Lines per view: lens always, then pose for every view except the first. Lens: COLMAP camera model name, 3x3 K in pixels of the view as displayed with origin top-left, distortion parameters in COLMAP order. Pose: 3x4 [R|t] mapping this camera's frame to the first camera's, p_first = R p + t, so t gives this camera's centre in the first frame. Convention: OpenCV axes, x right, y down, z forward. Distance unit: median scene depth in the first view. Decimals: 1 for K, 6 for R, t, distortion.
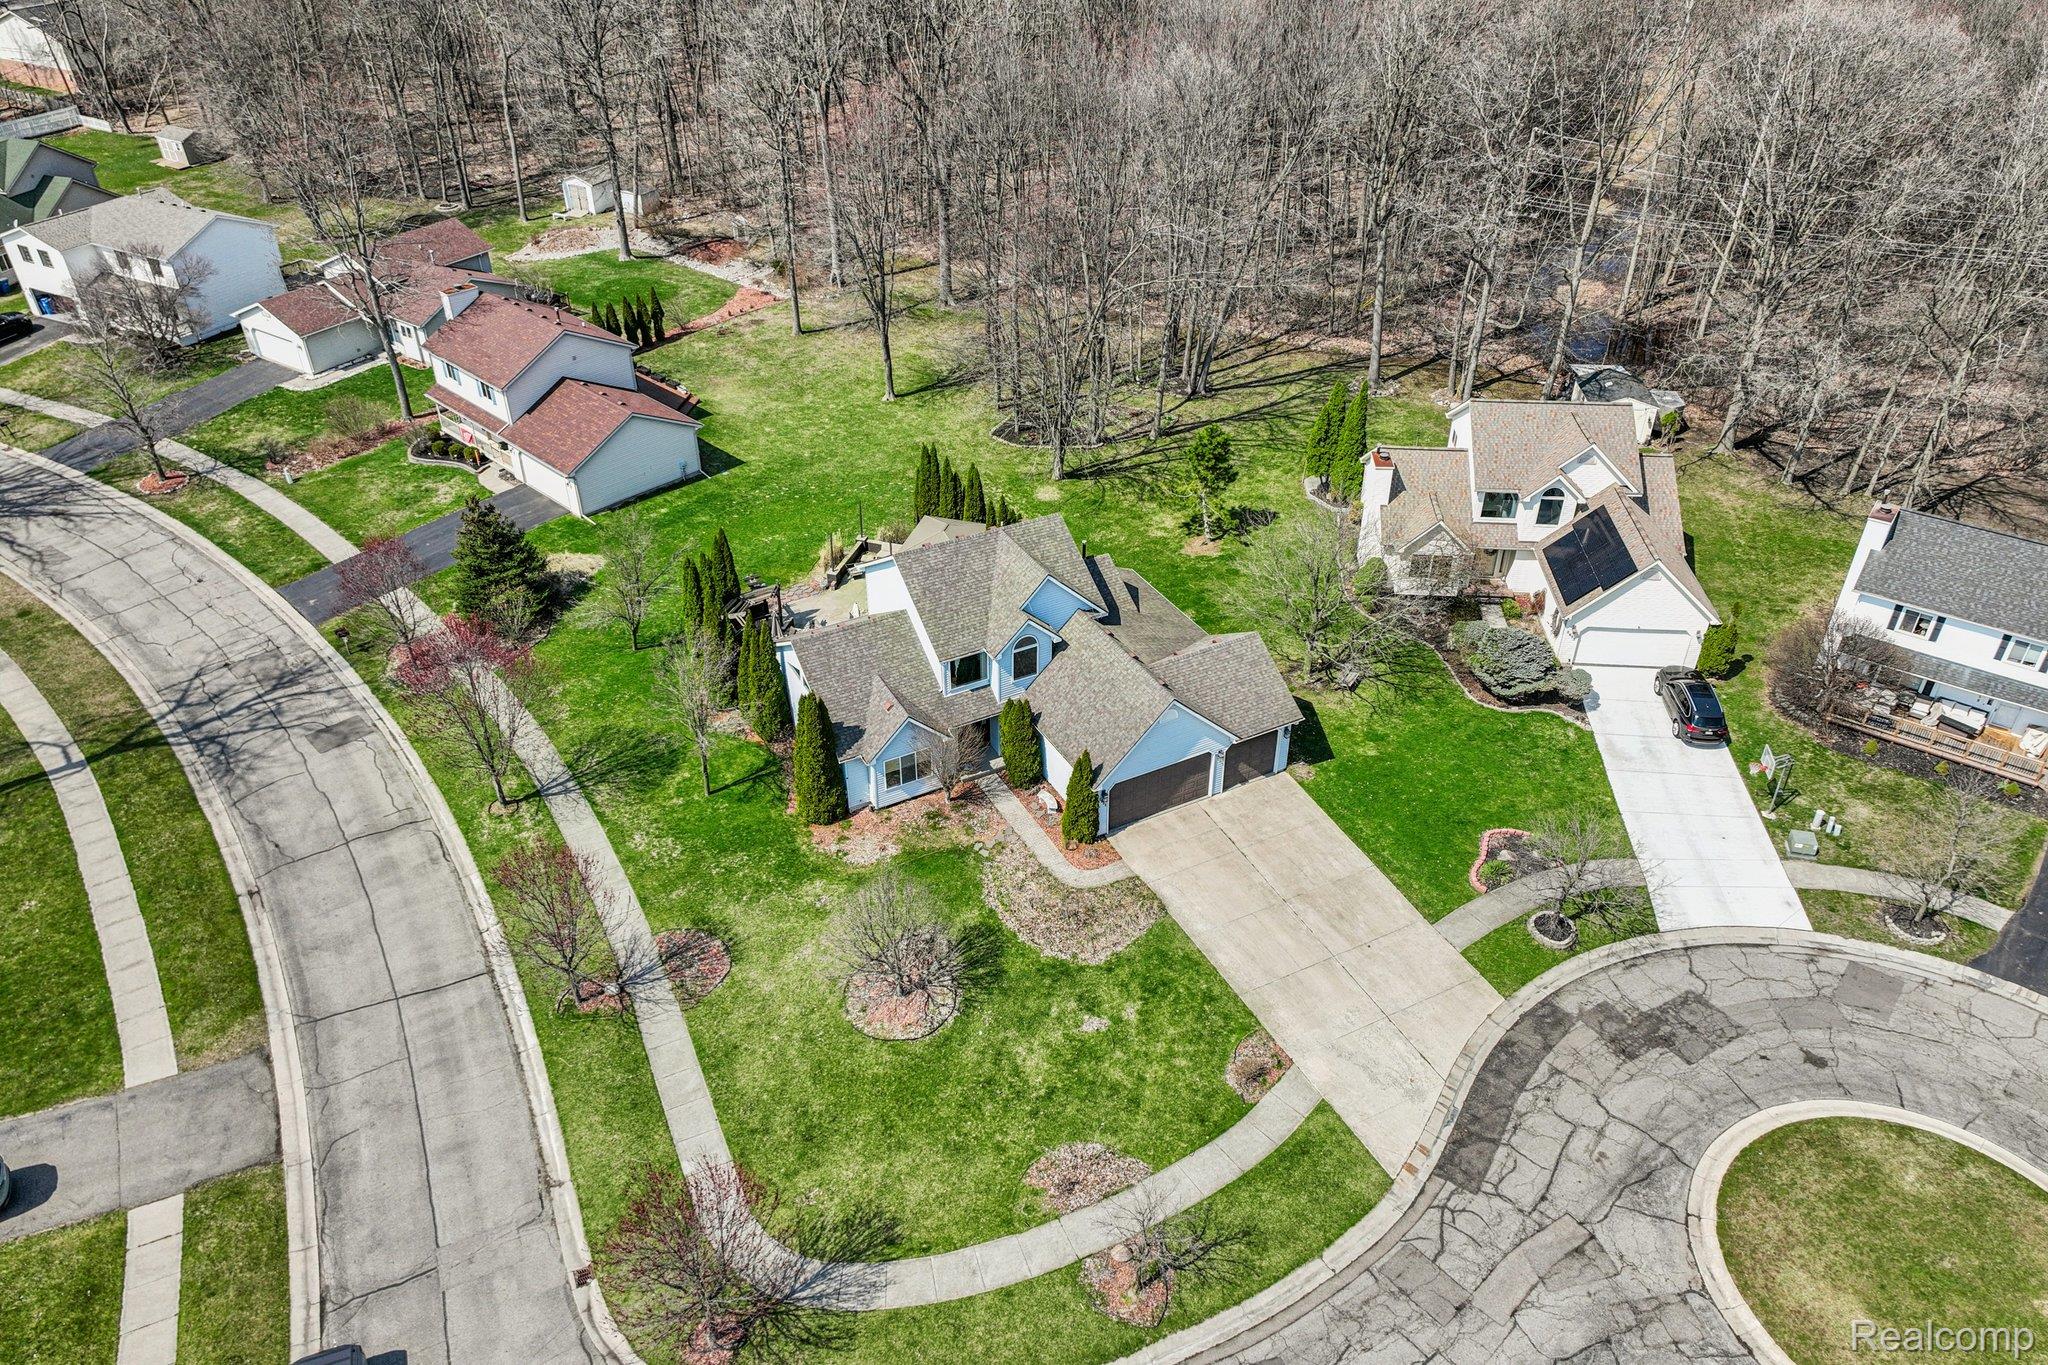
lens RADIAL K [[1443.8, 0, 1021.2], [0, 1443.8, 678.3], [0, 0, 1]] dist [0.002815, 0.010928]
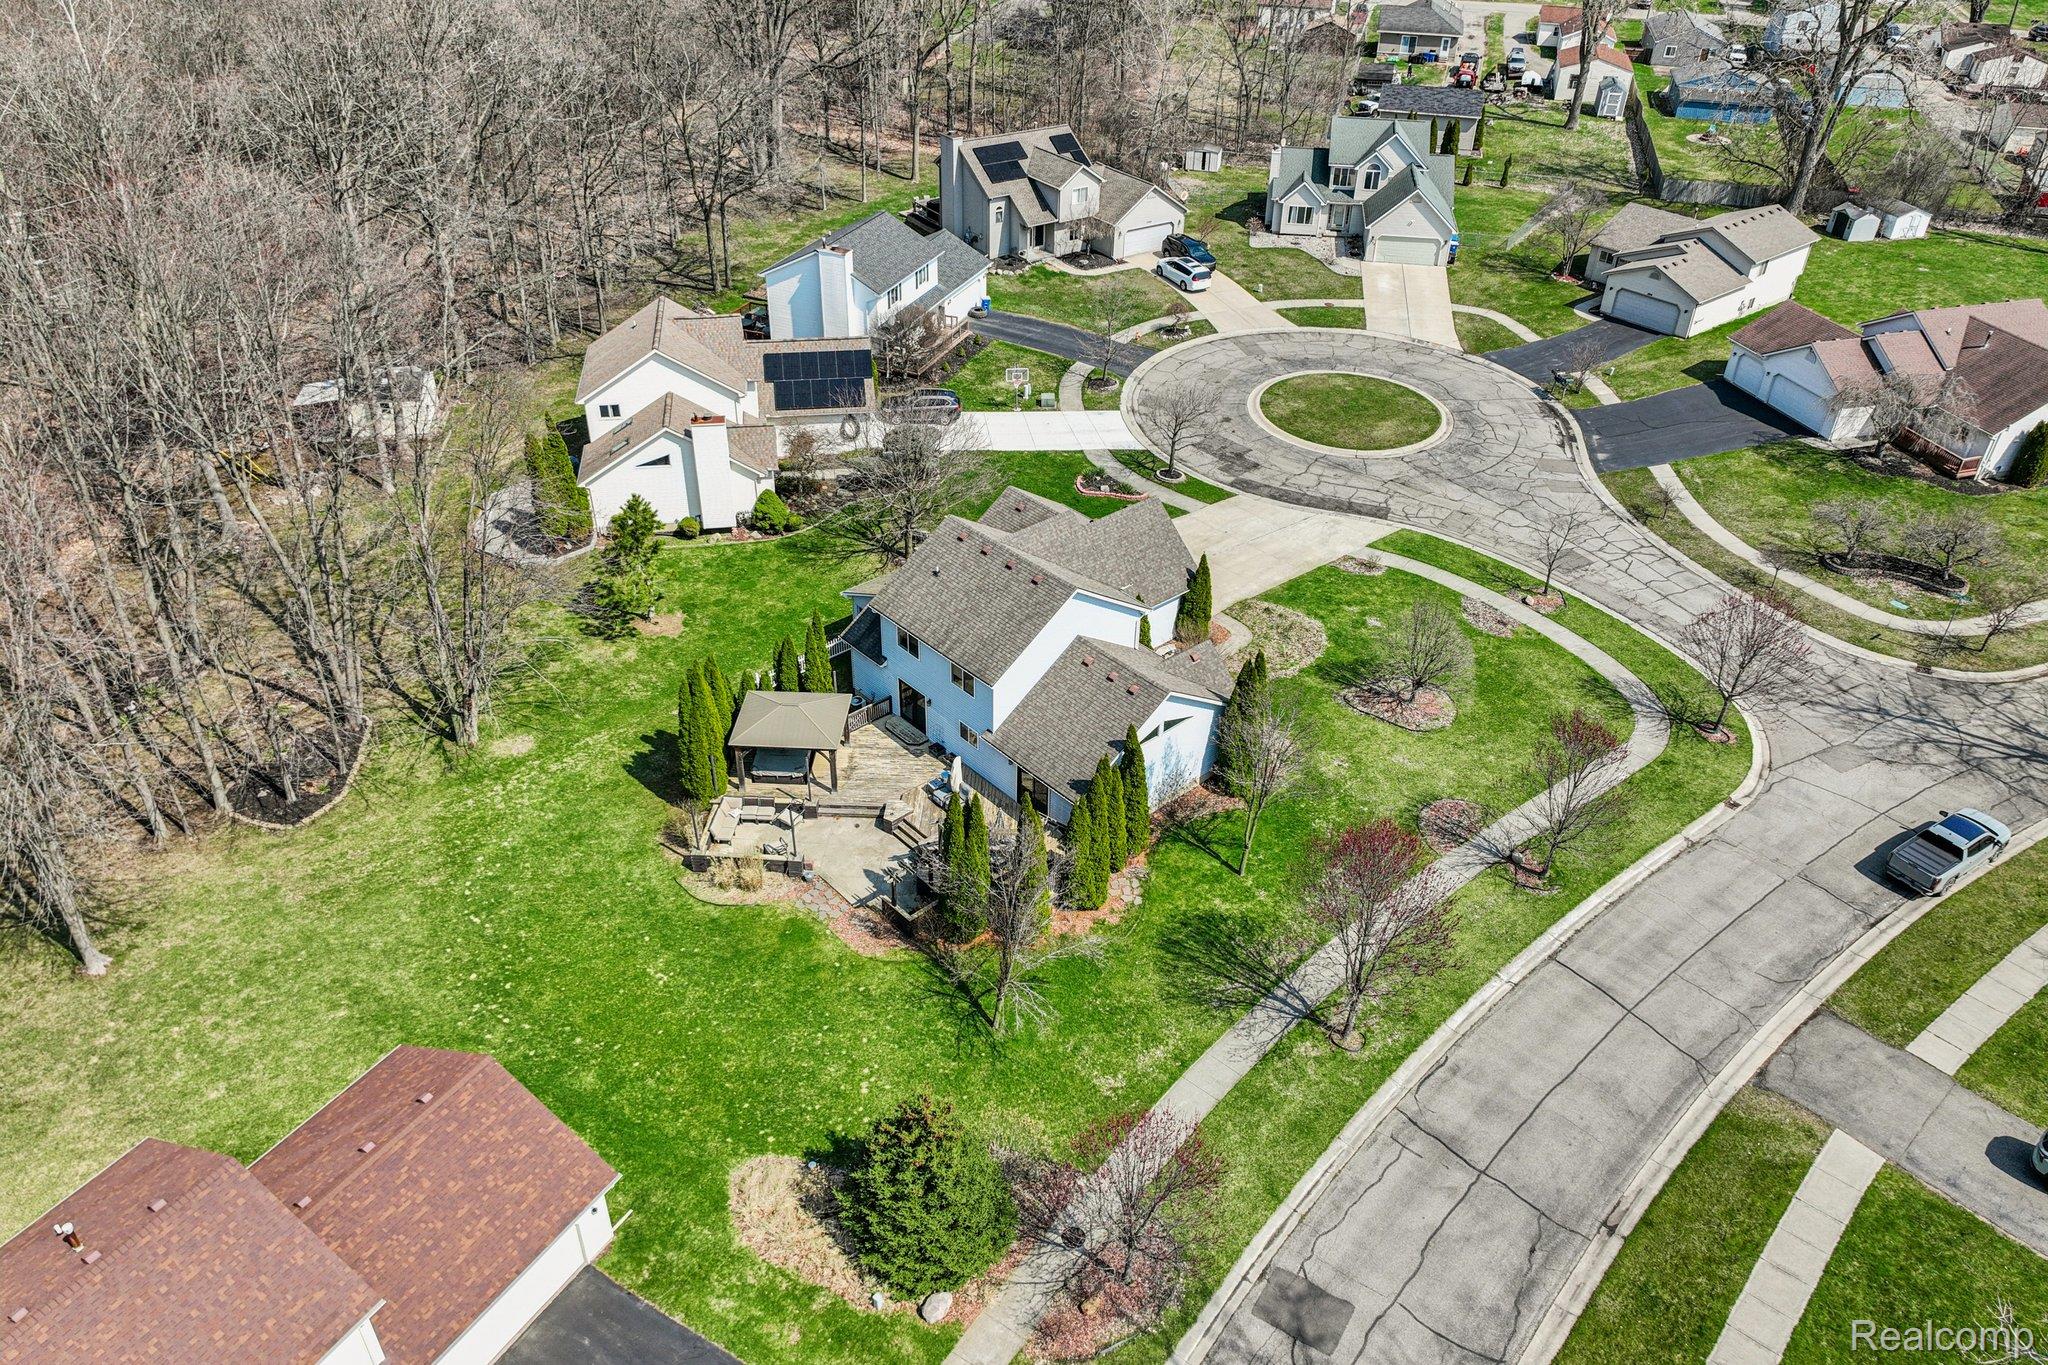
lens RADIAL K [[1443.8, 0, 1021.2], [0, 1443.8, 678.3], [0, 0, 1]] dist [0.002815, 0.010928]
pose [[-0.233352, -0.551359, 0.800968, -0.877872], [0.540633, 0.611097, 0.578166, -0.621267], [-0.808247, 0.567946, 0.155482, 0.928252]]
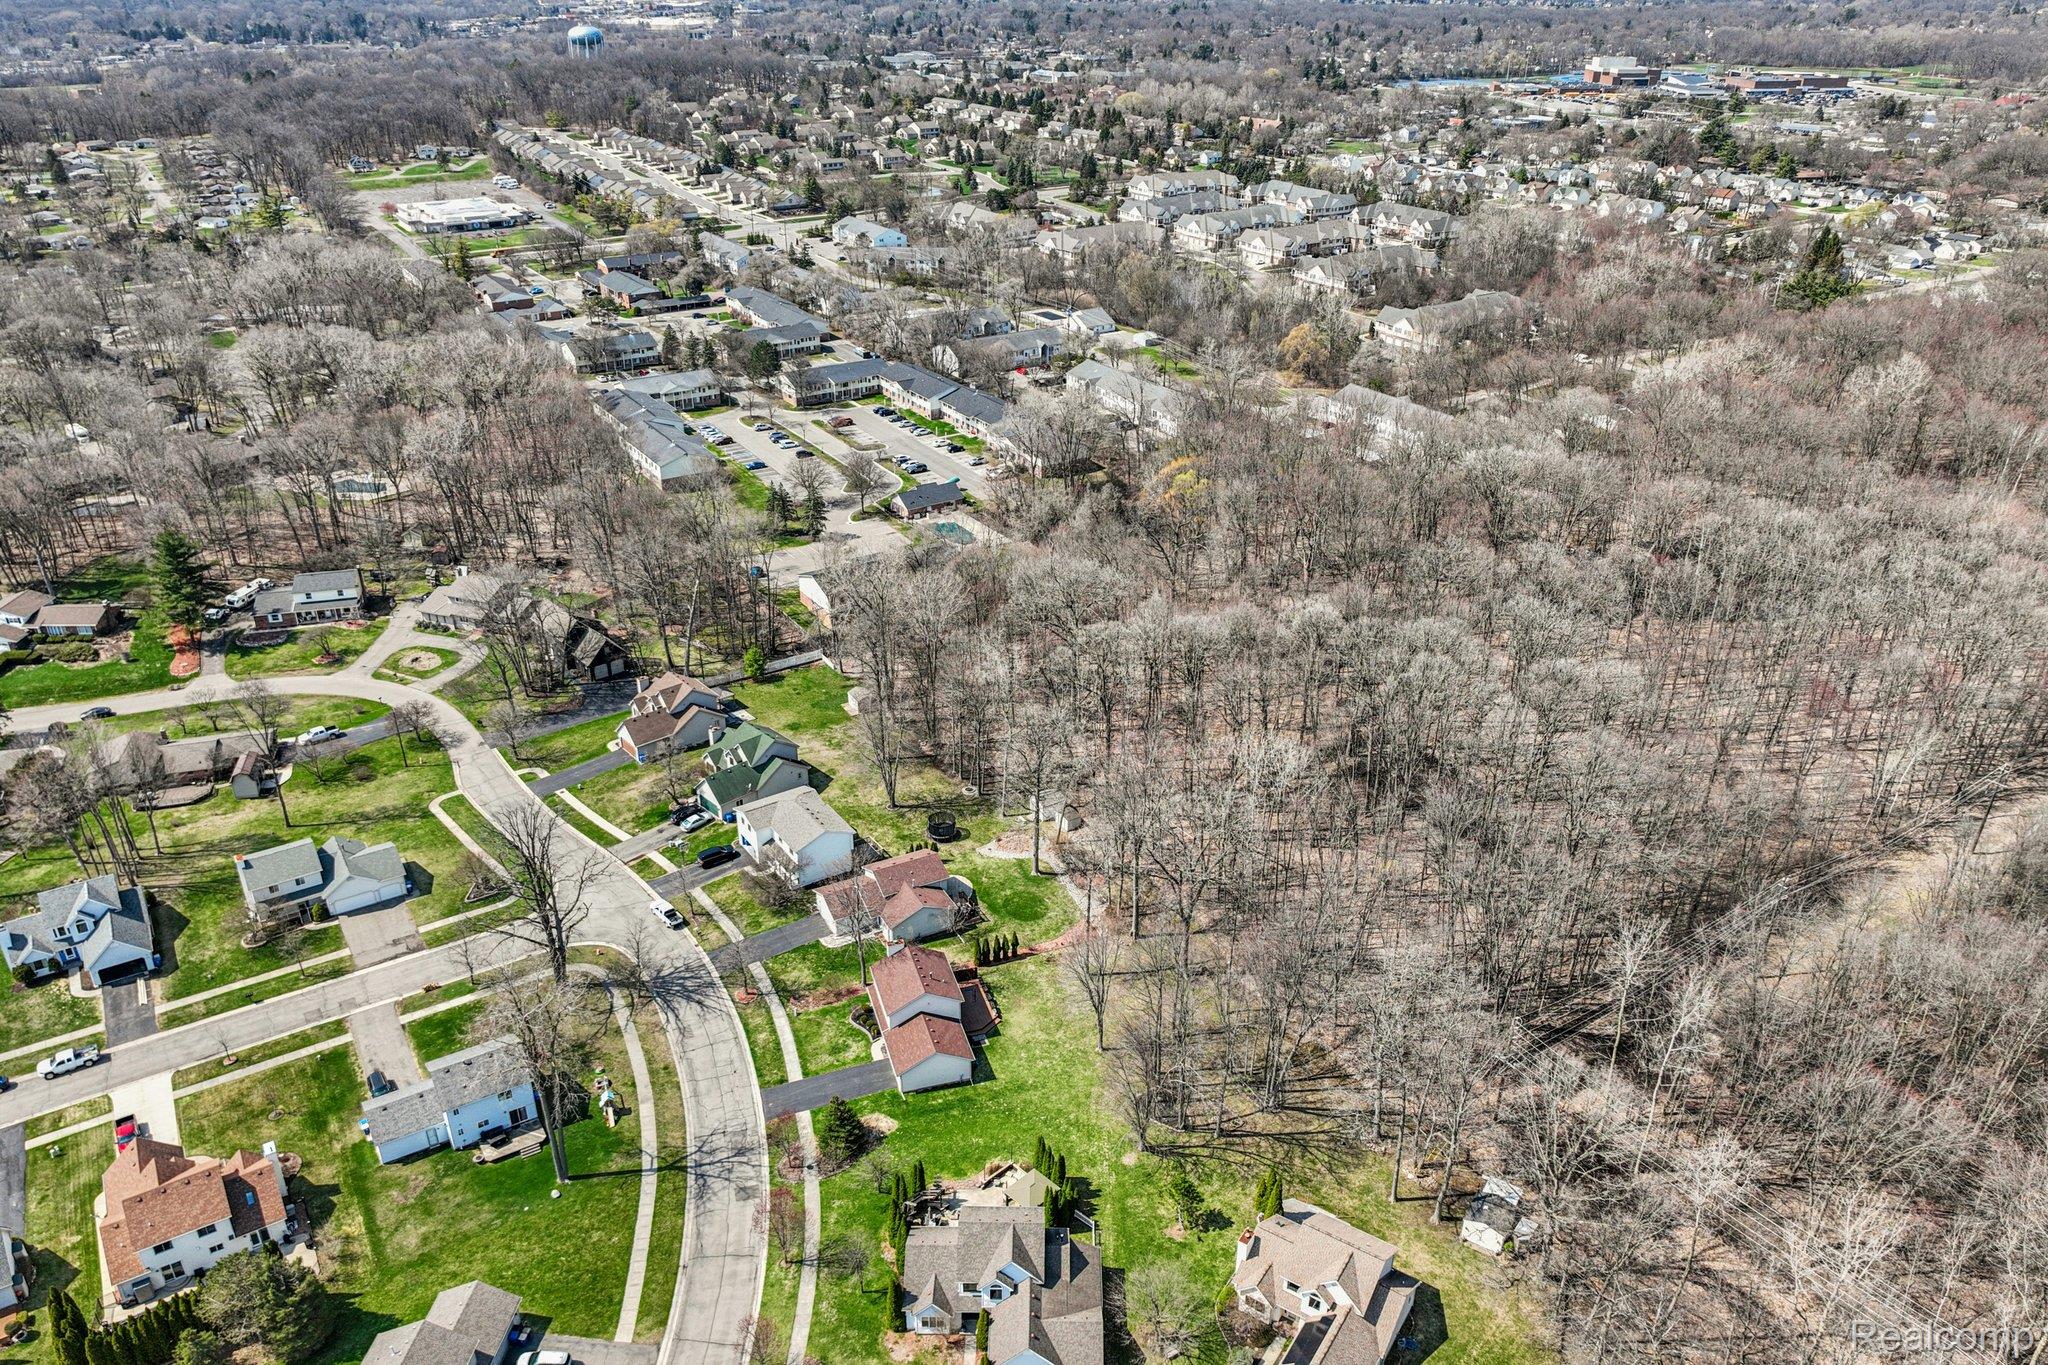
lens RADIAL K [[1448.5, 0, 1025.7], [0, 1448.5, 678.6], [0, 0, 1]] dist [0.002601, 0.009556]
pose [[0.875360, 0.219010, -0.431022, 0.787947], [-0.277297, 0.957732, -0.076519, -0.751171], [0.396046, 0.186502, 0.899091, -1.128409]]
